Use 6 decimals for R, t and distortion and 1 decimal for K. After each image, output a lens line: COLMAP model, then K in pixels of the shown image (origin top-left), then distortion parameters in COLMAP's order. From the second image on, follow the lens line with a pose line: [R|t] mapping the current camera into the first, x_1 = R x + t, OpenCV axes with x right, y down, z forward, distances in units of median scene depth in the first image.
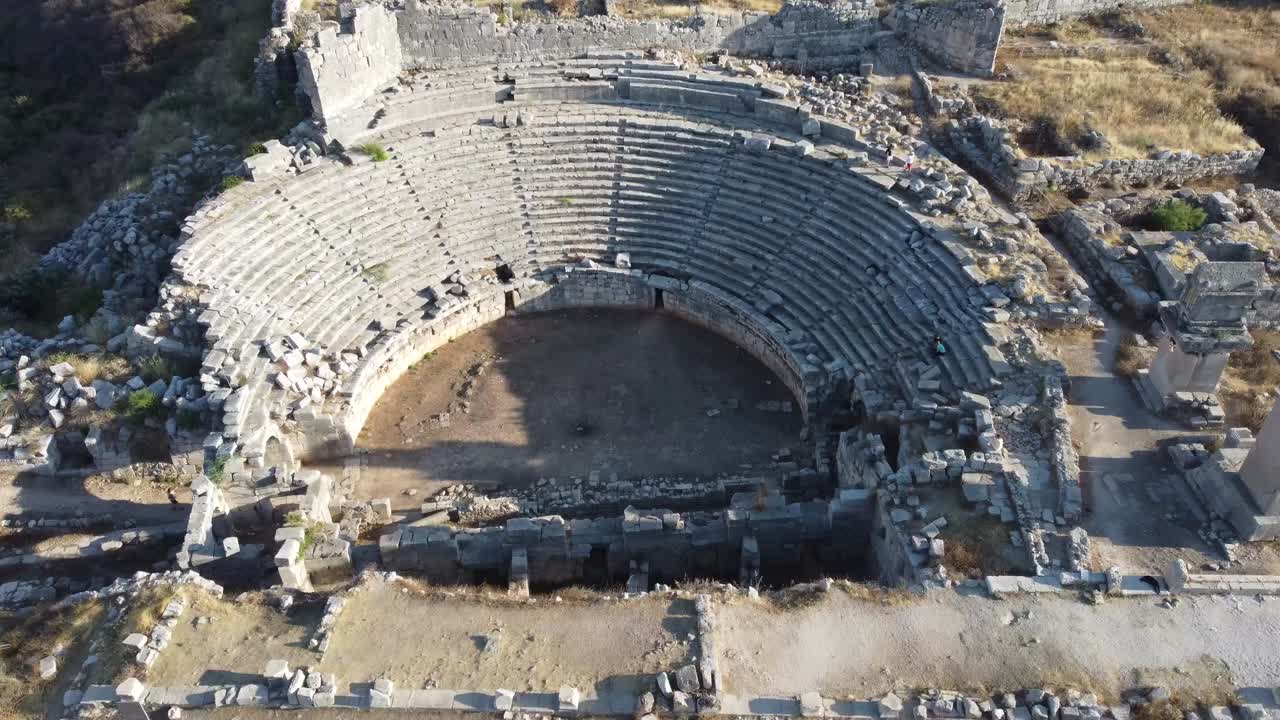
lens RADIAL K [[1008.6, 0, 641.4], [0, 1008.6, 359.3], [0, 0, 1]] dist [0.000139, -0.006535]
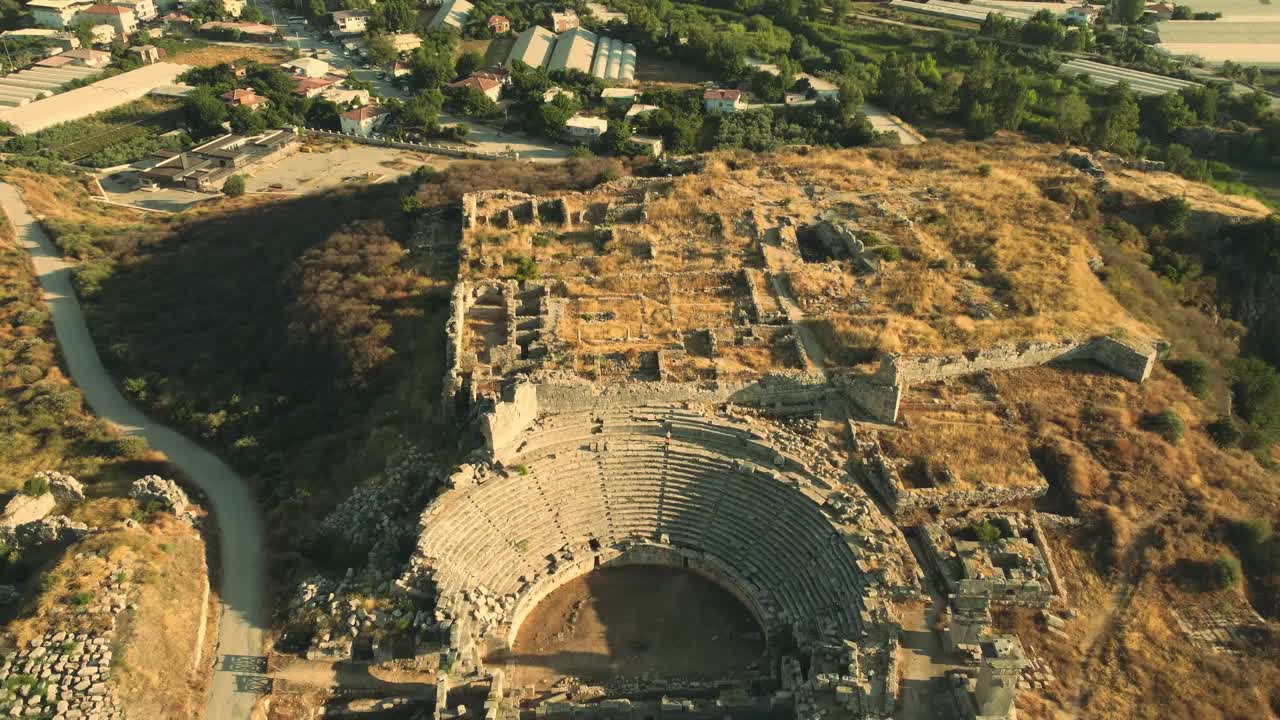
lens RADIAL K [[1008.6, 0, 638.1], [0, 1008.6, 360.7], [0, 0, 1]] dist [0.000139, -0.006535]
pose [[0.998674, 0.024356, -0.045348, 0.006597], [-0.030550, 0.989488, -0.141349, -0.164512], [0.041429, 0.142547, 0.988921, -0.763395]]
